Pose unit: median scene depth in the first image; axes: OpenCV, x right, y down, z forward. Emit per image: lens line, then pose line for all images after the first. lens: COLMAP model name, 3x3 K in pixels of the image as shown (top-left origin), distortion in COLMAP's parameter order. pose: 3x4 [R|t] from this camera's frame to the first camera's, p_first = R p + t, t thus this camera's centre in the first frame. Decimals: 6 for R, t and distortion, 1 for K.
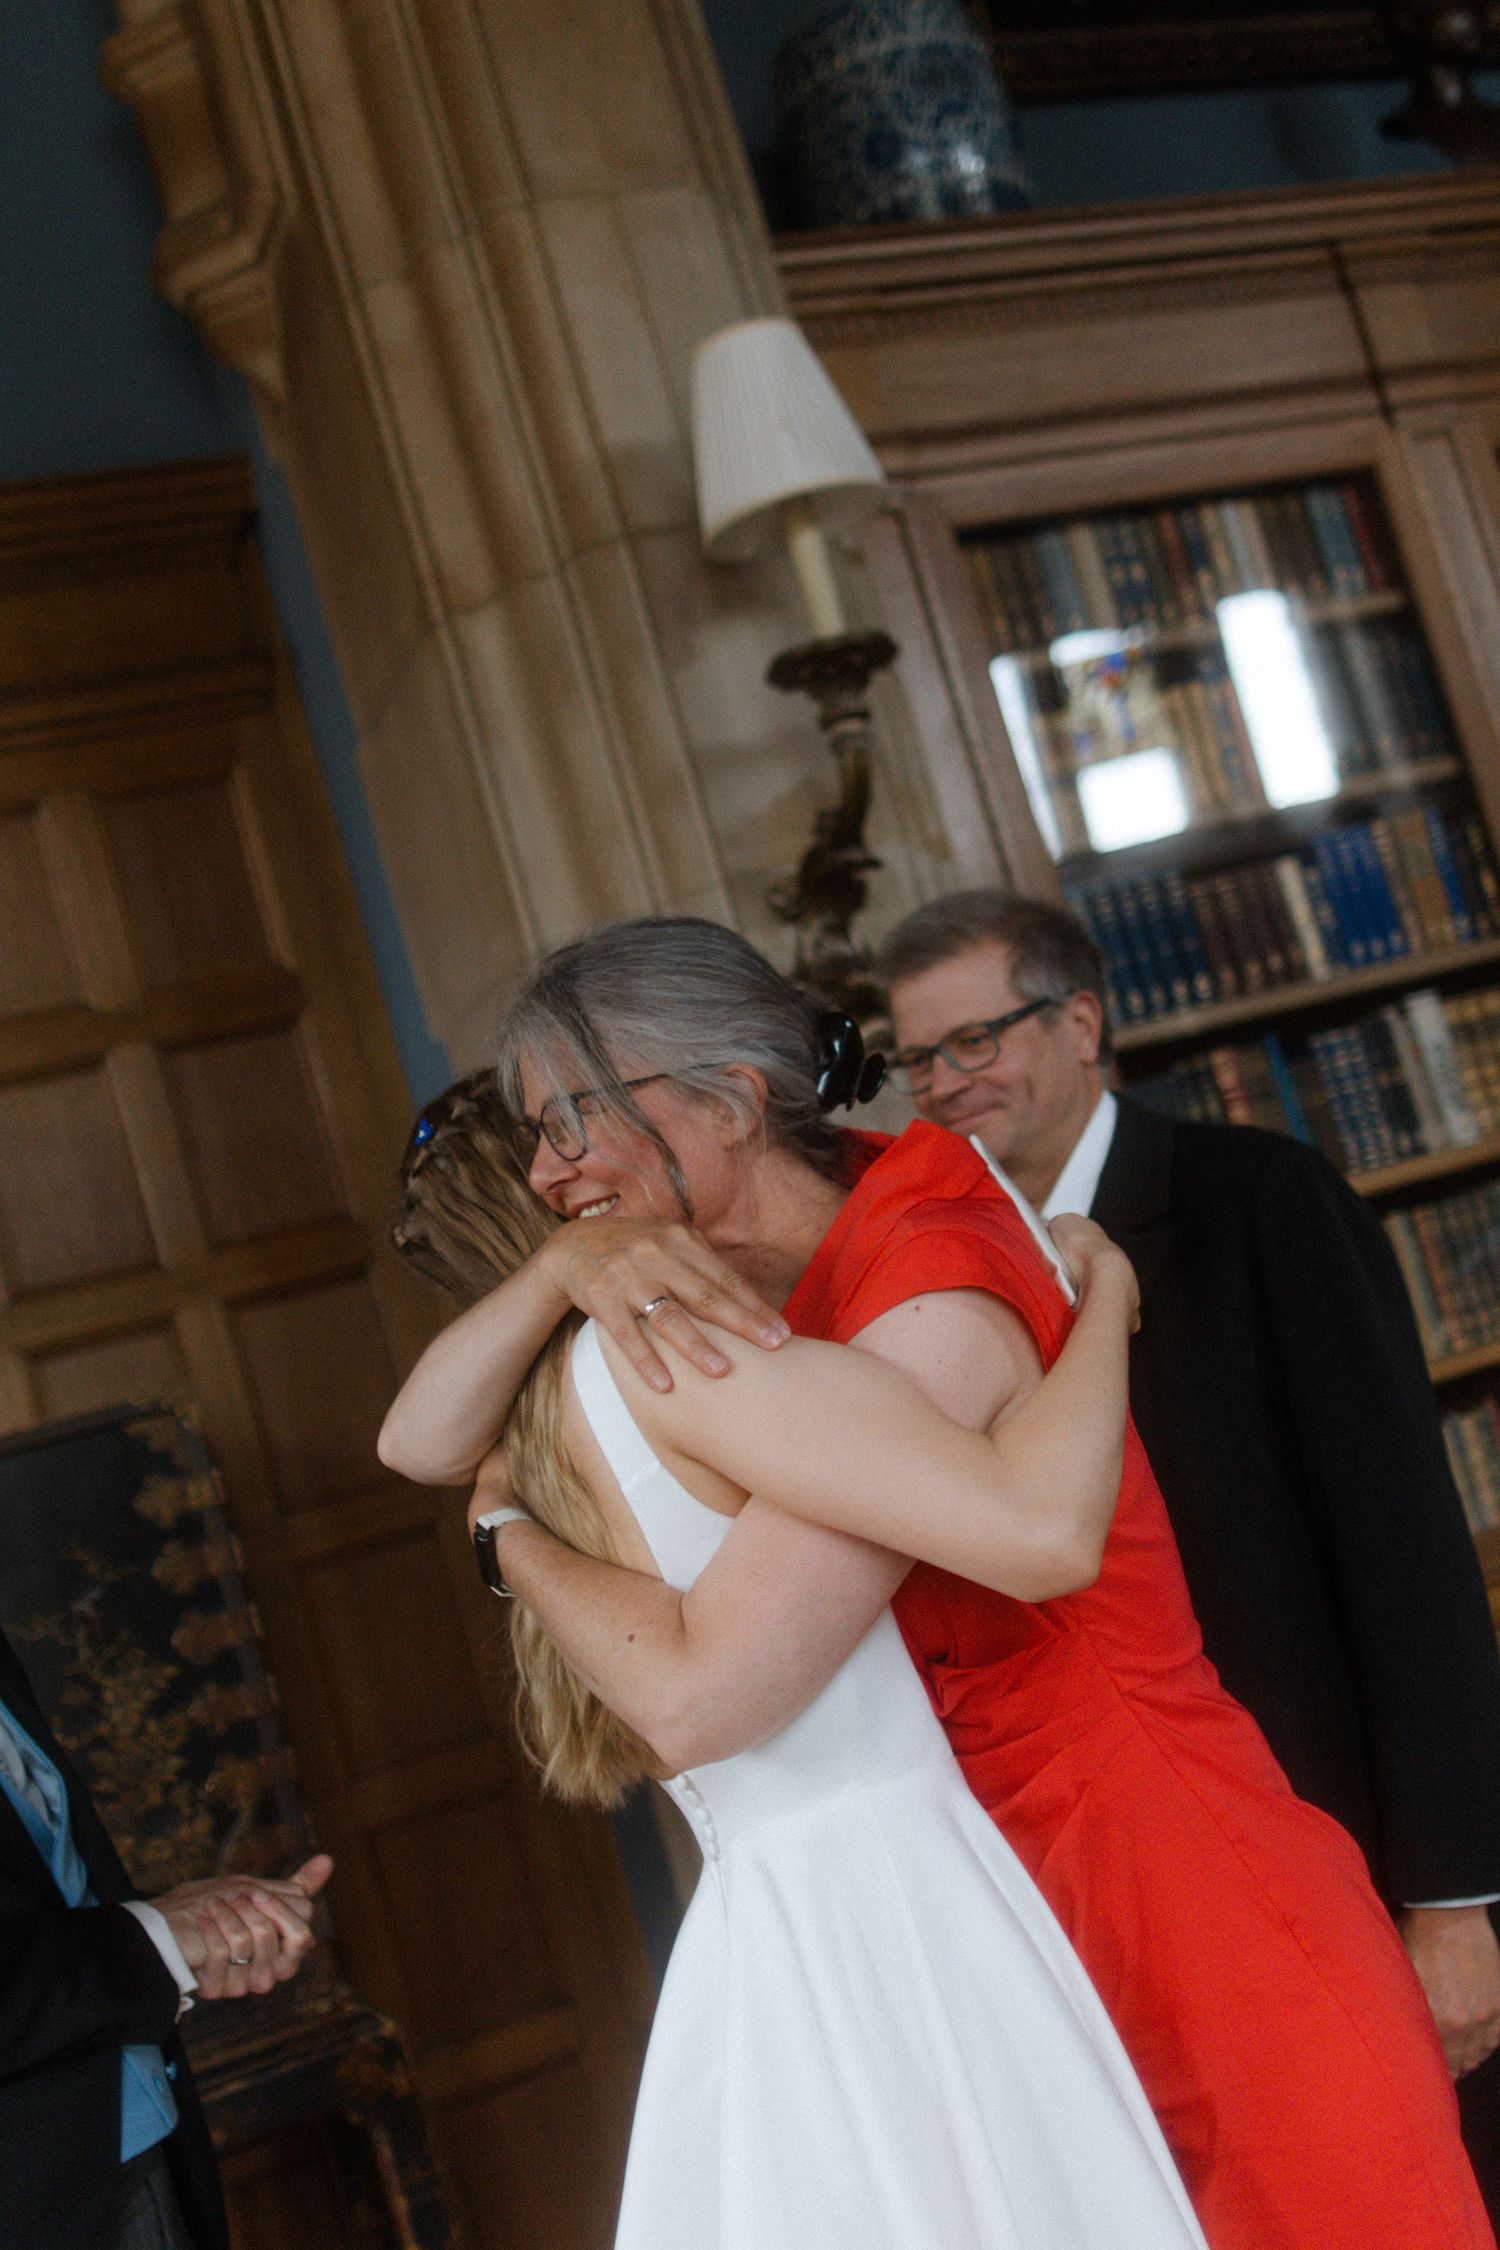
lens RADIAL K [[2583.8, 0, 747.9], [0, 2583.8, 1164.8], [0, 0, 1]] dist [0.000786, 0.024737]
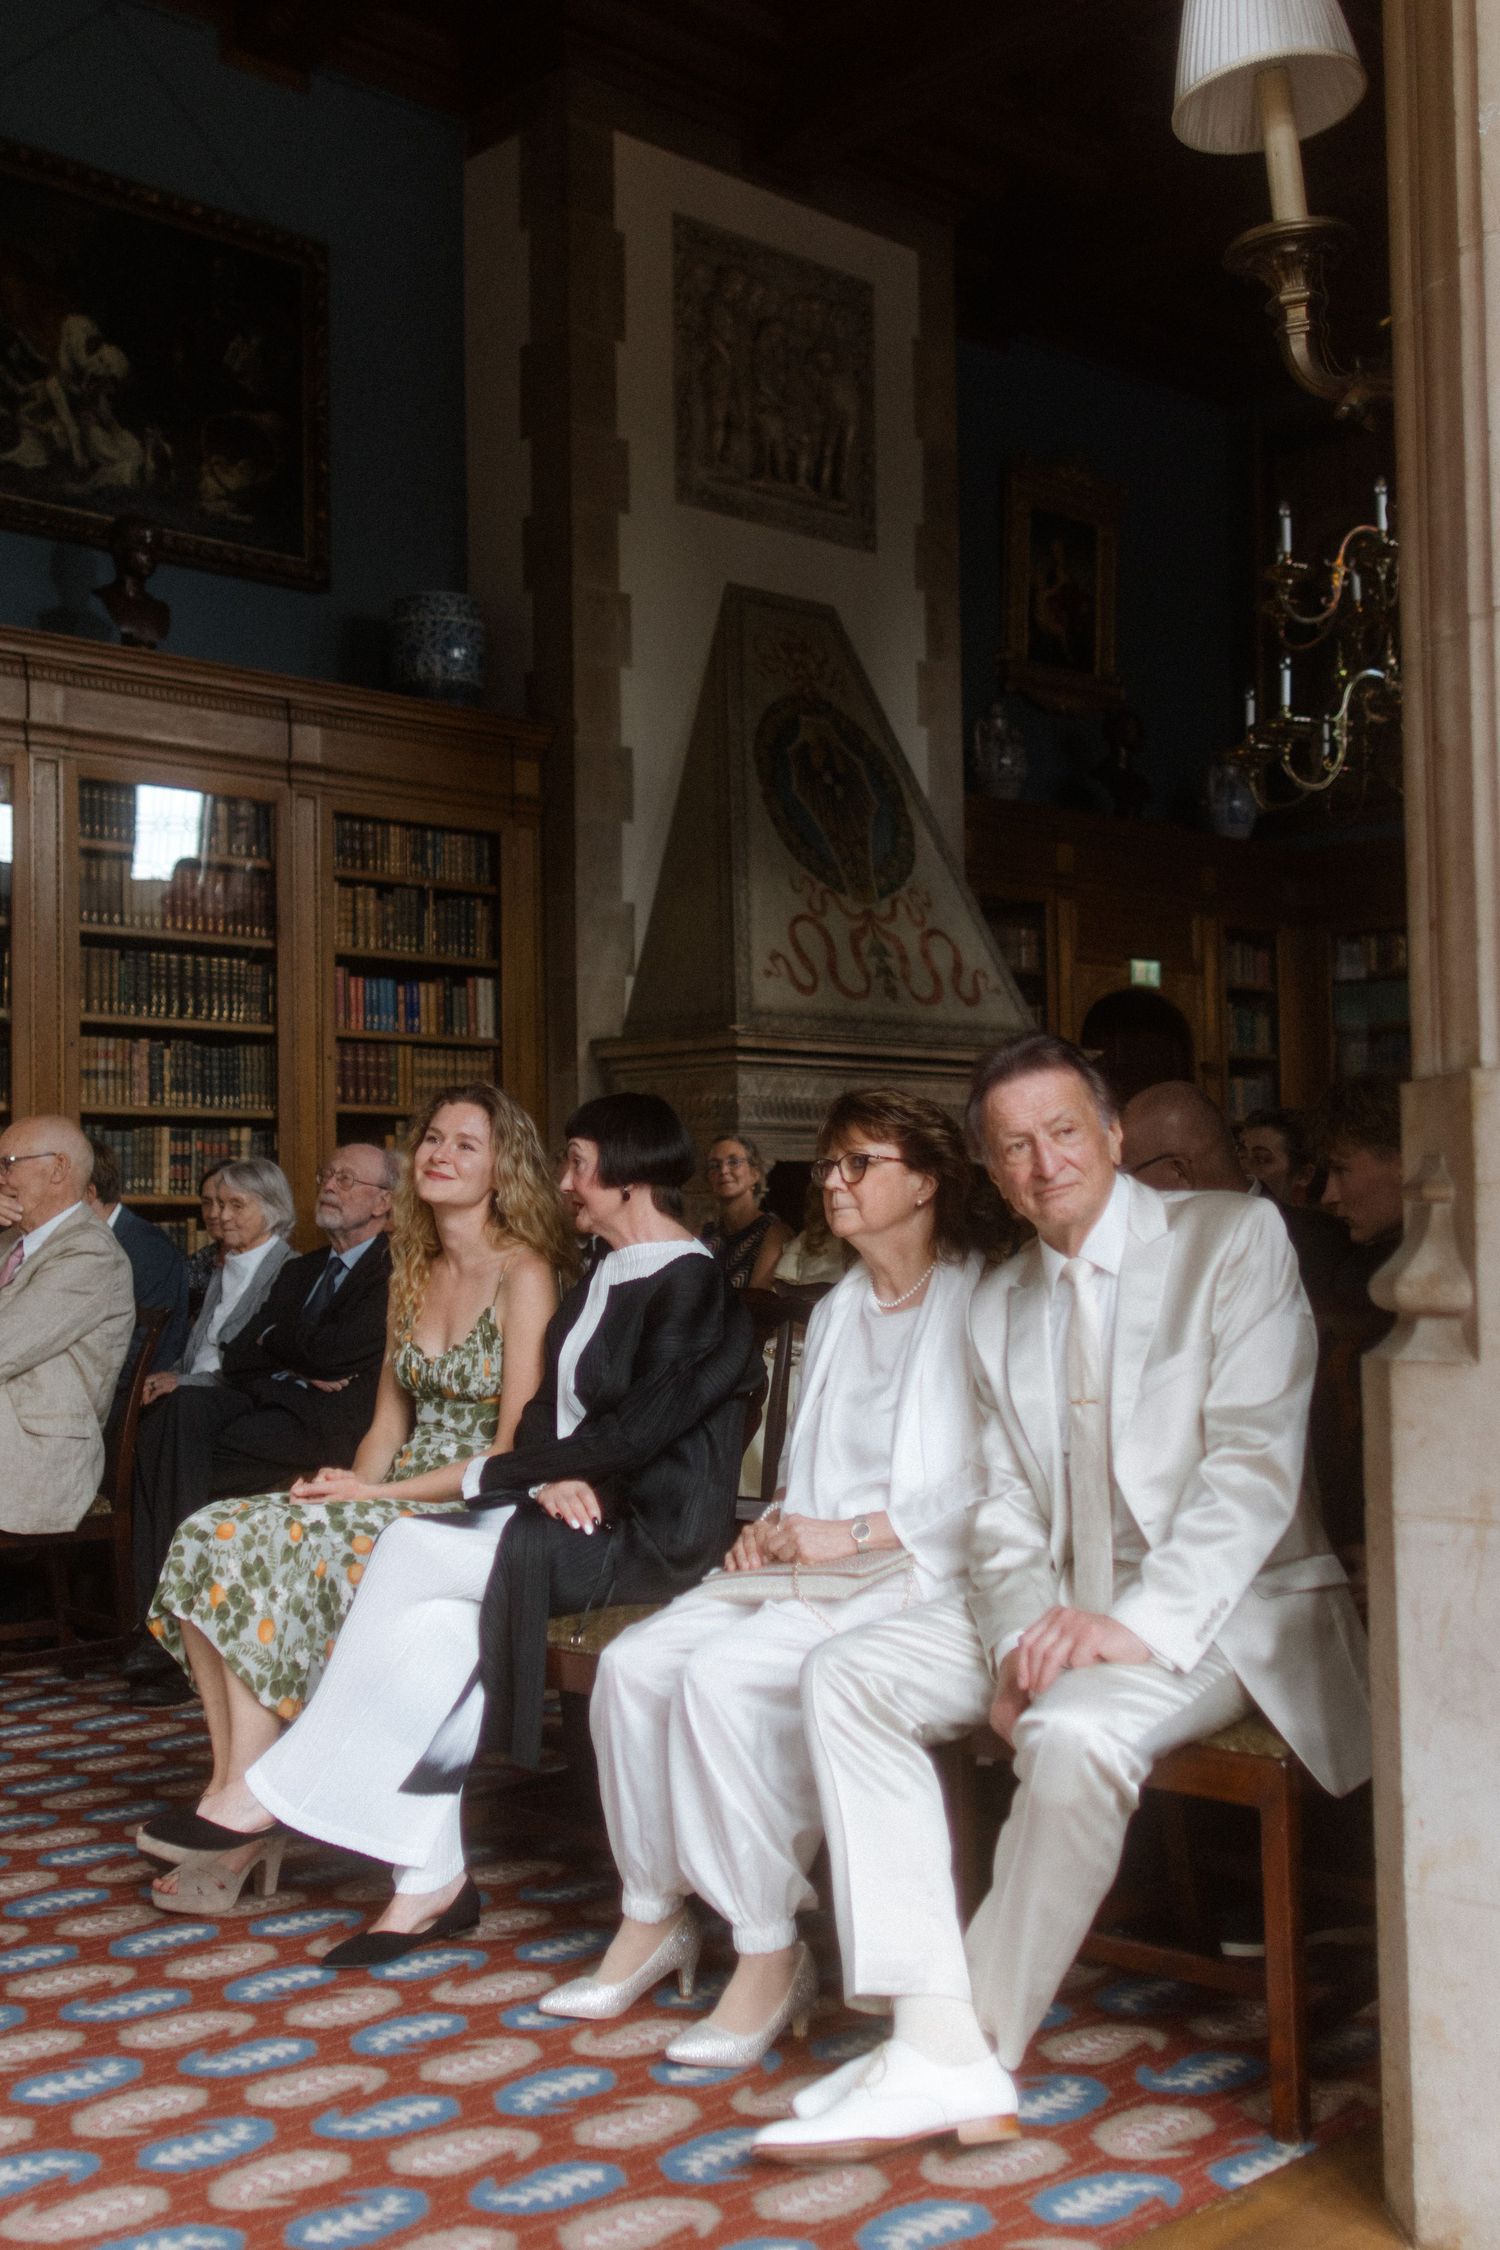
lens RADIAL K [[2583.8, 0, 747.9], [0, 2583.8, 1164.8], [0, 0, 1]] dist [0.000786, 0.024737]
pose [[0.888425, 0.279441, 0.364161, 0.114307], [-0.276826, 0.959011, -0.060545, -0.010380], [-0.366154, -0.047019, 0.929366, -1.191217]]
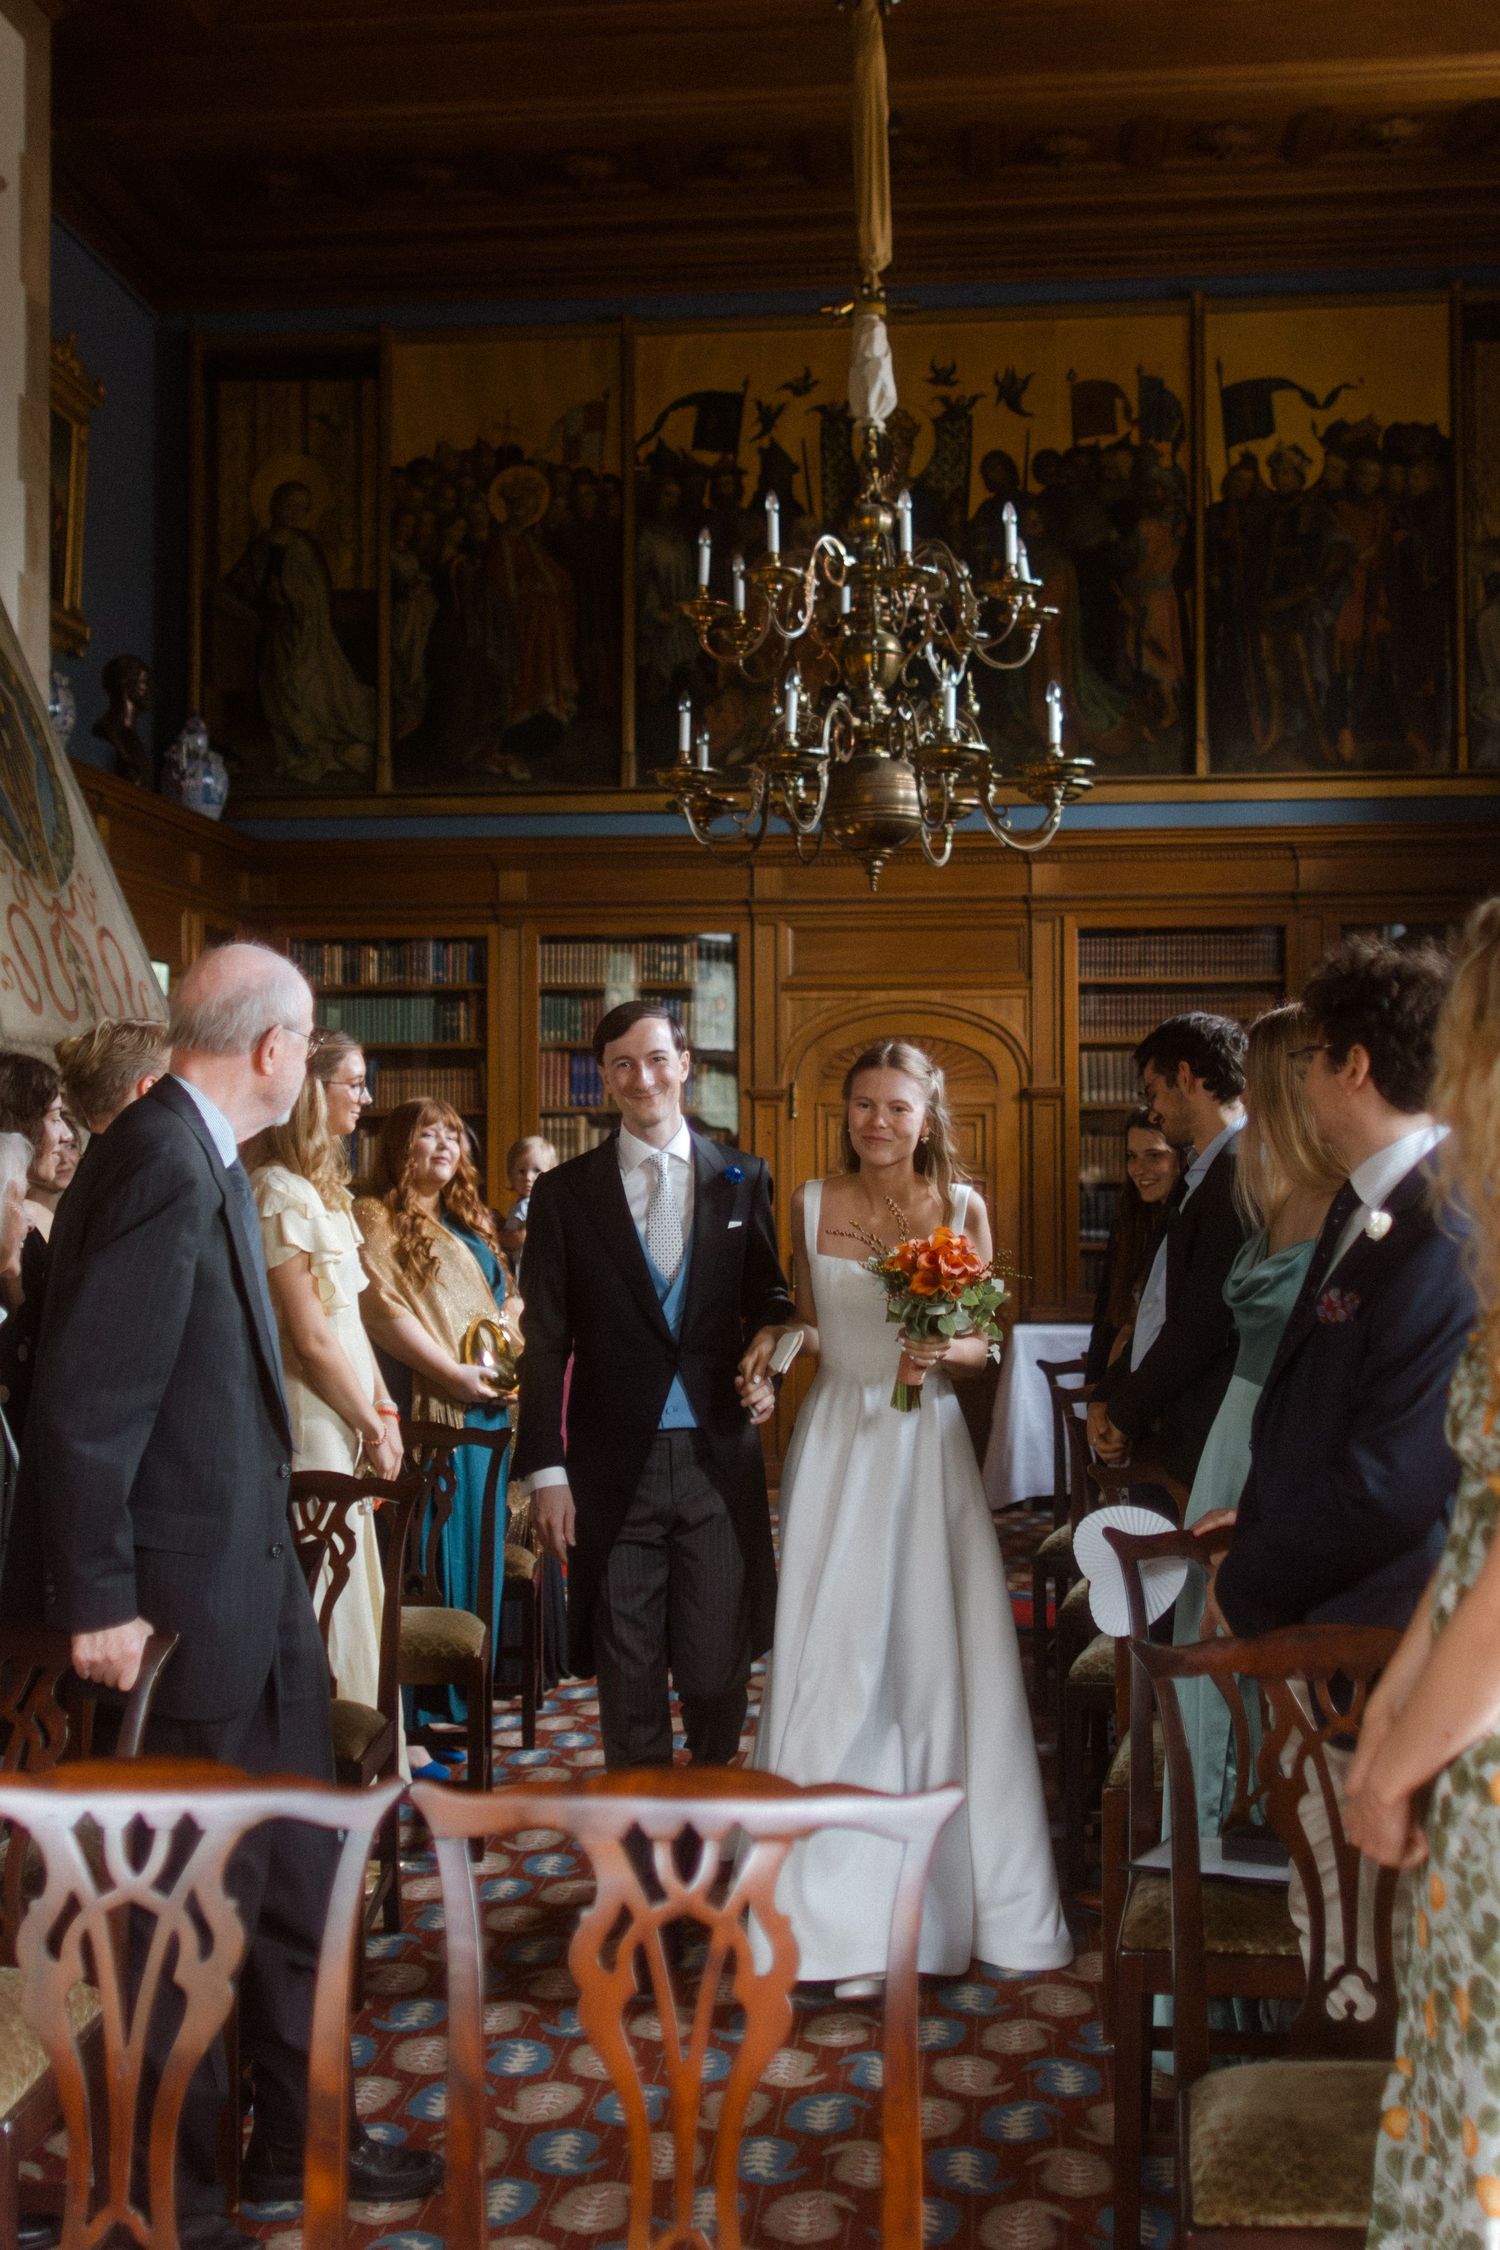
lens RADIAL K [[2583.8, 0, 747.9], [0, 2583.8, 1164.8], [0, 0, 1]] dist [0.000786, 0.024737]
pose [[0.431837, 0.281292, 0.856967, -0.329808], [-0.205737, 0.955797, -0.210059, 0.056284], [-0.878174, -0.085599, 0.470620, -0.187944]]
